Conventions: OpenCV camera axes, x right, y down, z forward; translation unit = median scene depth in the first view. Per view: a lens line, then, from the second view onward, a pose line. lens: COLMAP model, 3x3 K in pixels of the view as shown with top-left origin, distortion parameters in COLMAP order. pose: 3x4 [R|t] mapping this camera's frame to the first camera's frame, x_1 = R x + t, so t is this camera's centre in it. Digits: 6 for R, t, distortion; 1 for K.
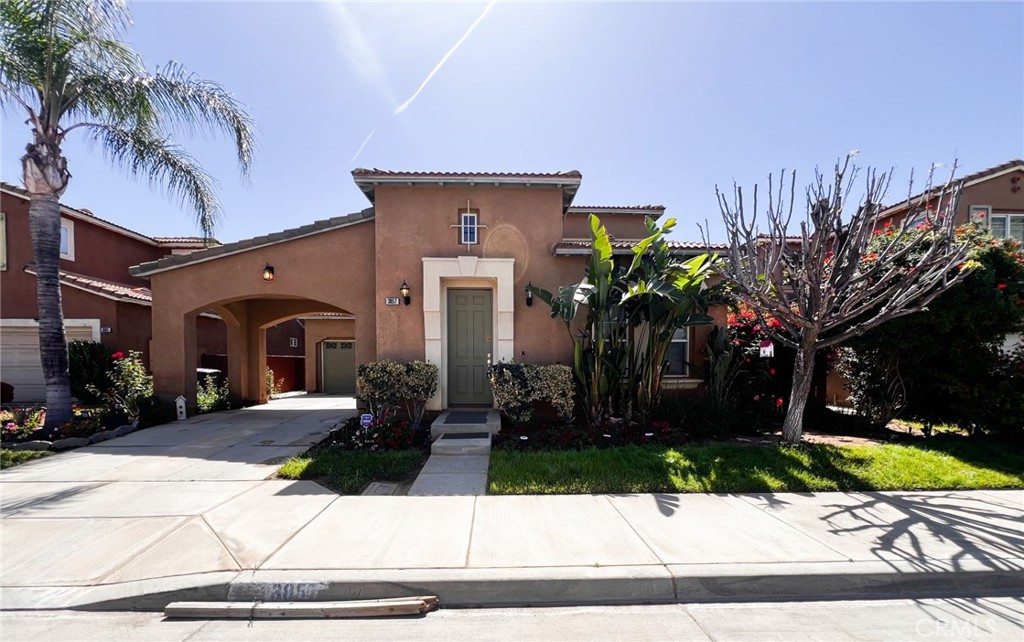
lens RADIAL K [[427.9, 0, 509.8], [0, 427.9, 369.5], [0, 0, 1]] dist [-0.011419, -0.000032]
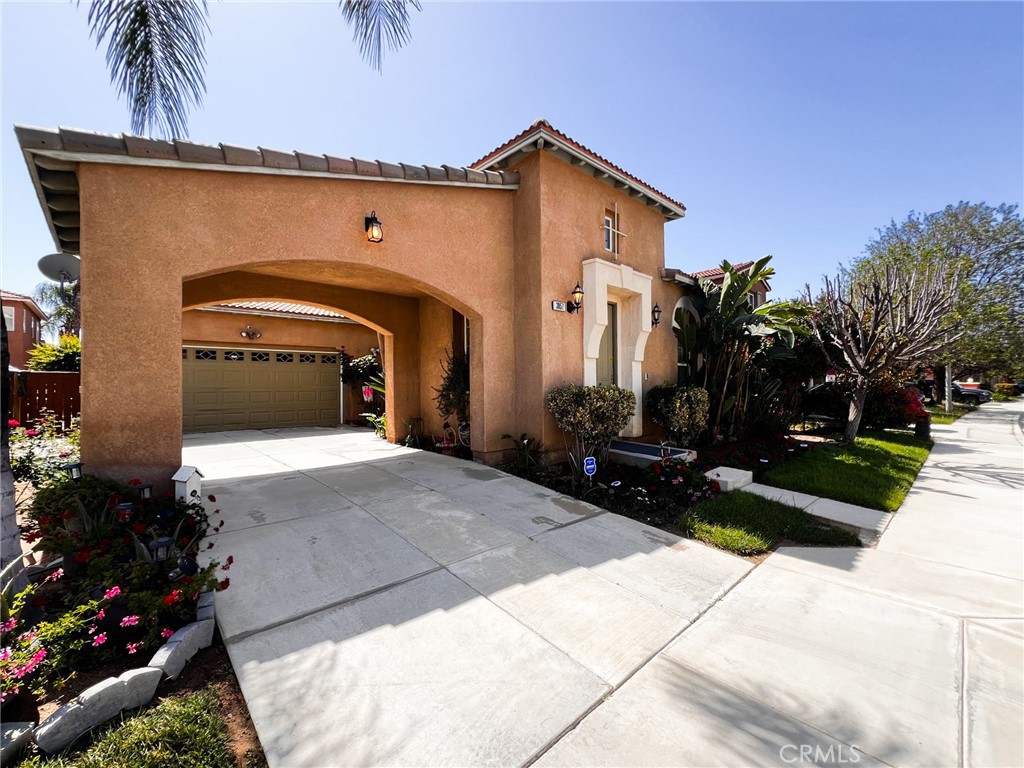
lens RADIAL K [[433.4, 0, 512.0], [0, 433.4, 384.0], [0, 0, 1]] dist [-0.002697, -0.000169]
pose [[0.752456, -0.002899, 0.658636, -0.852232], [0.011079, 0.999905, -0.008255, -0.014733], [-0.658549, 0.013508, 0.752417, 0.473684]]
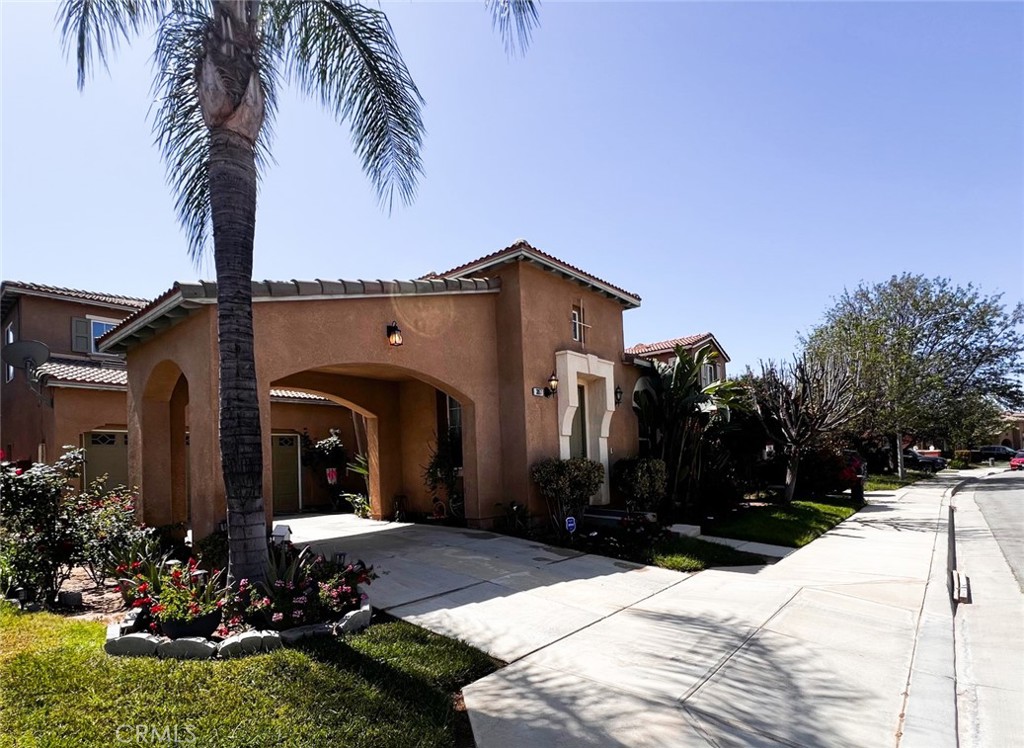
lens RADIAL K [[523.3, 0, 506.7], [0, 523.3, 450.0], [0, 0, 1]] dist [0.001309, 0.000106]
pose [[0.675143, -0.001279, 0.737686, -1.133312], [0.040120, 0.998582, -0.034987, -0.002083], [-0.736595, 0.053217, 0.674237, 0.314359]]
